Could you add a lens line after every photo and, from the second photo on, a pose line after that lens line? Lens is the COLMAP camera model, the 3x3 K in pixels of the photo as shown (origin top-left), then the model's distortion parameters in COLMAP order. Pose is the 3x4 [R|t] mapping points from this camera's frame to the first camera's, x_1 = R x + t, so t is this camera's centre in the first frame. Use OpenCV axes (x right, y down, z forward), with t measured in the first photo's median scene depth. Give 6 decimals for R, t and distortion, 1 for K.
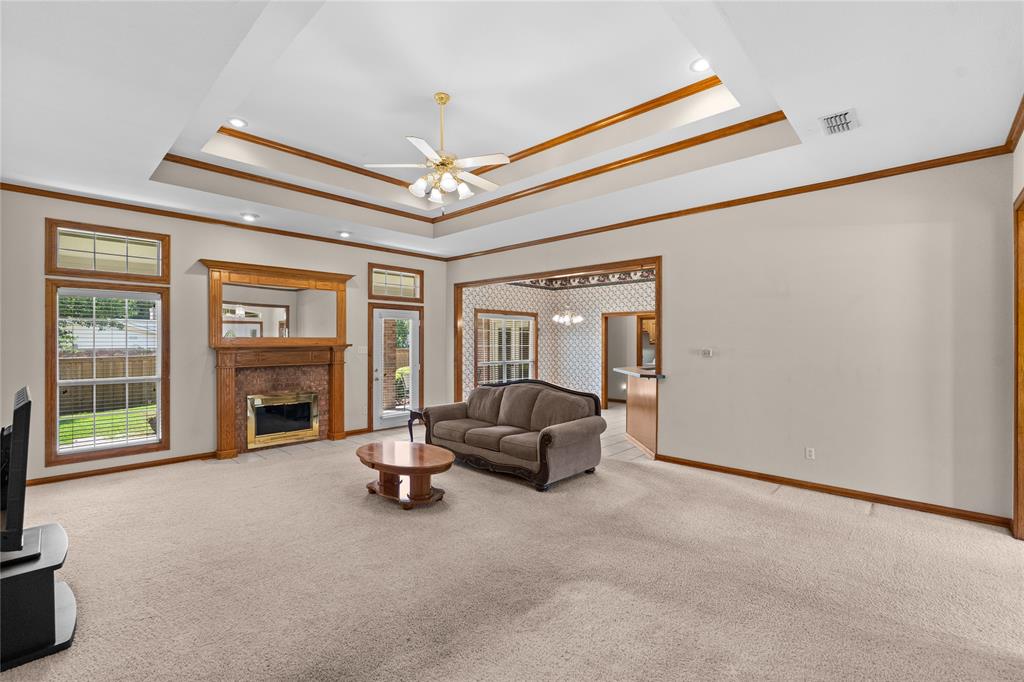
lens RADIAL K [[456.9, 0, 509.6], [0, 456.9, 342.7], [0, 0, 1]] dist [-0.007327, -0.000181]
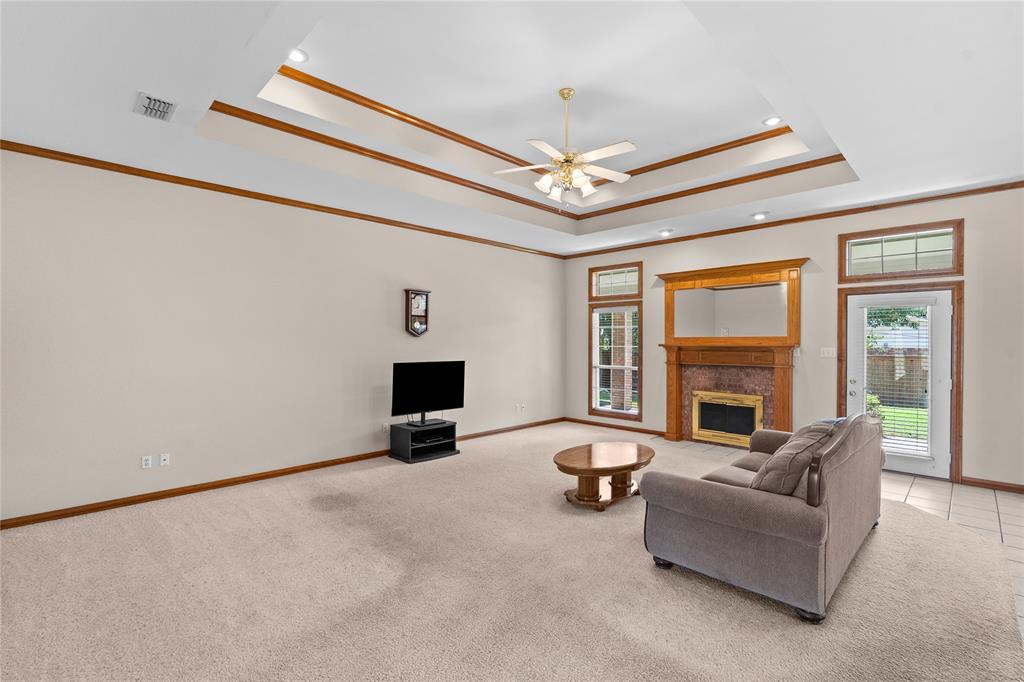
lens RADIAL K [[456.9, 0, 503.5], [0, 456.9, 344.8], [0, 0, 1]] dist [-0.007327, -0.000181]
pose [[-0.048686, 0.008381, -0.998779, 0.500235], [-0.003018, 0.999959, 0.008538, -0.001483], [0.998810, 0.003430, -0.048658, 0.540575]]
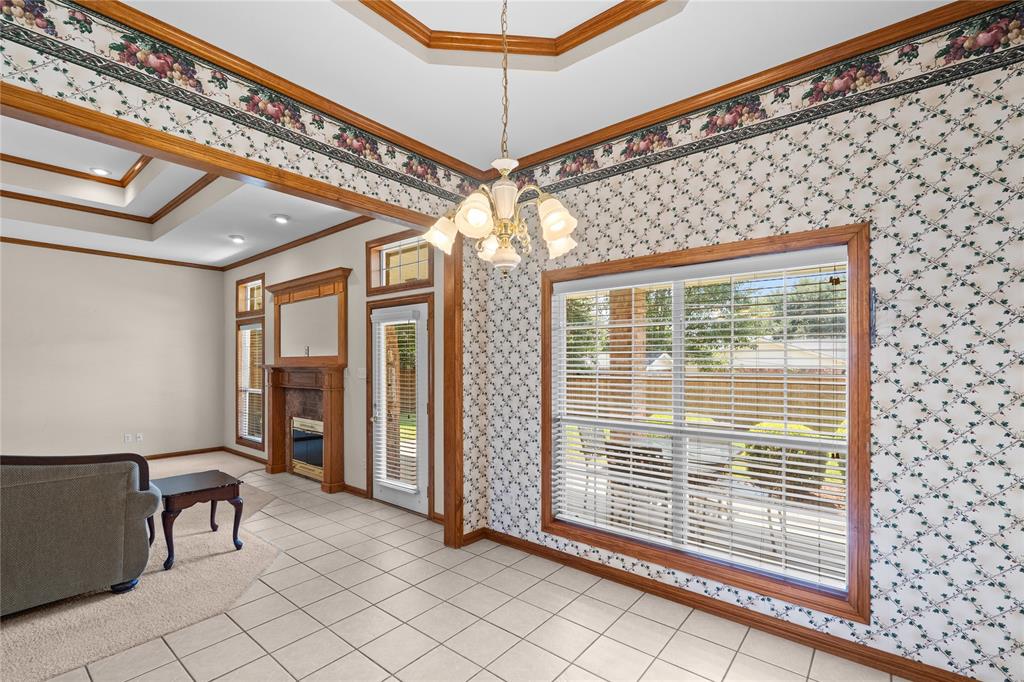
lens RADIAL K [[456.9, 0, 495.9], [0, 456.9, 363.4], [0, 0, 1]] dist [-0.007327, -0.000181]
pose [[0.064886, 0.000670, -0.997892, 0.401914], [-0.000581, 1.000000, 0.000634, 0.000887], [0.997893, 0.000538, 0.064886, 1.255140]]
